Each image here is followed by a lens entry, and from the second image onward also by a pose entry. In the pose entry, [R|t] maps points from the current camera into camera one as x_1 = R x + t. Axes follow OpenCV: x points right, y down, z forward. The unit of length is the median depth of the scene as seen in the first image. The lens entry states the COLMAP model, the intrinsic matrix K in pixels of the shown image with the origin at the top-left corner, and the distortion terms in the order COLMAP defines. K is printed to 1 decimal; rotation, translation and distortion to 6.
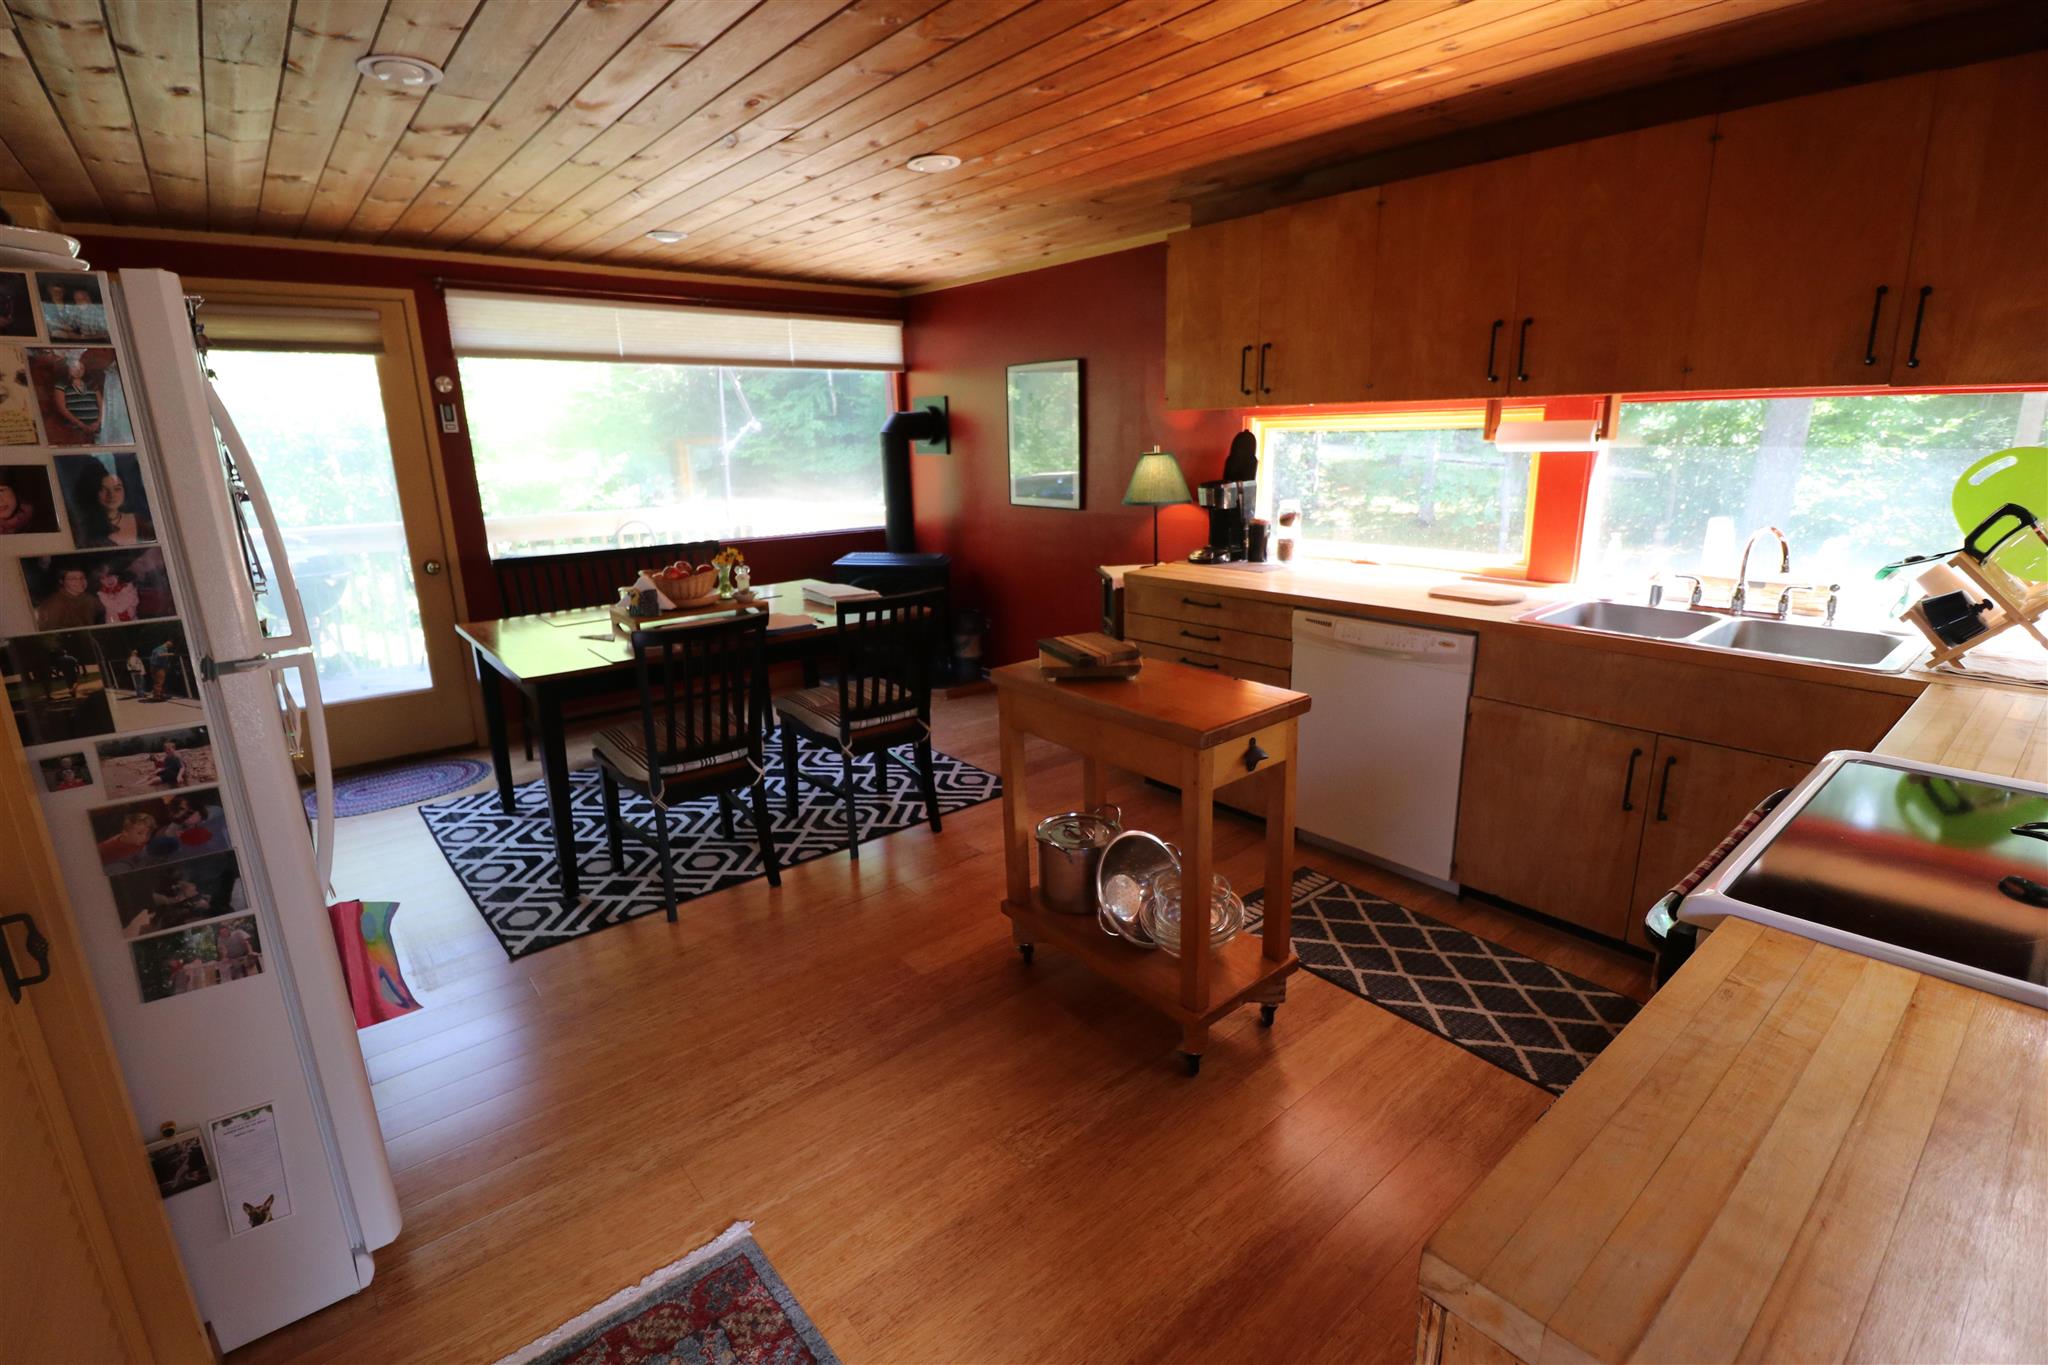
lens RADIAL K [[947.0, 0, 1024.0], [0, 947.0, 682.5], [0, 0, 1]] dist [-0.021218, -0.000959]
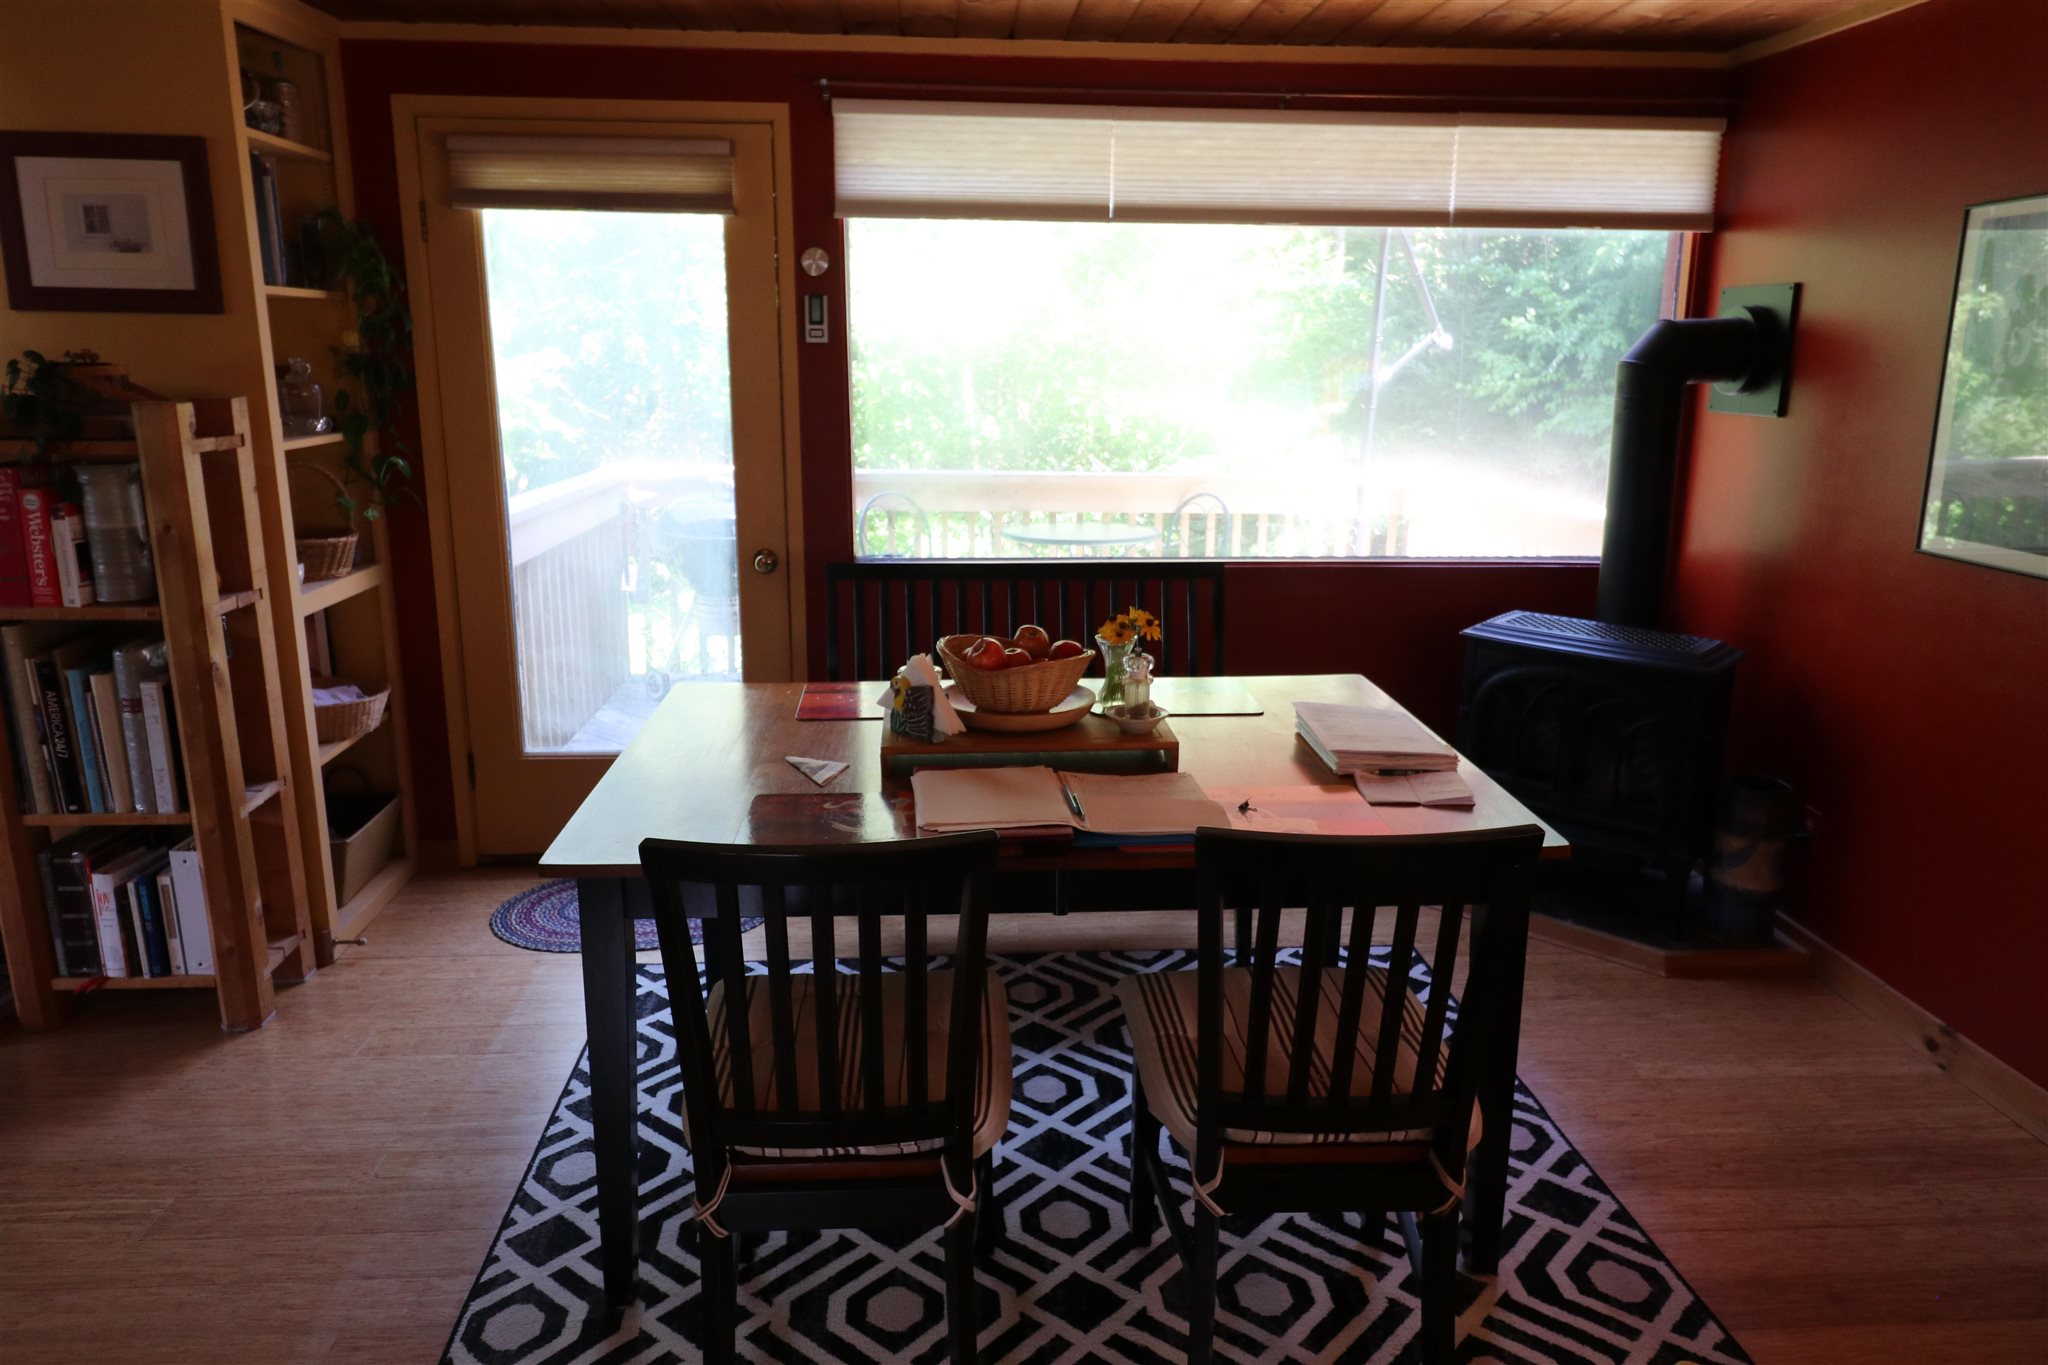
lens RADIAL K [[1383.3, 0, 1021.9], [0, 1383.3, 675.7], [0, 0, 1]] dist [0.017148, -0.017712]
pose [[0.803369, 0.156425, -0.574569, 0.030583], [-0.171927, 0.984720, 0.027699, -0.098516], [0.570123, 0.076532, 0.817987, 0.347028]]
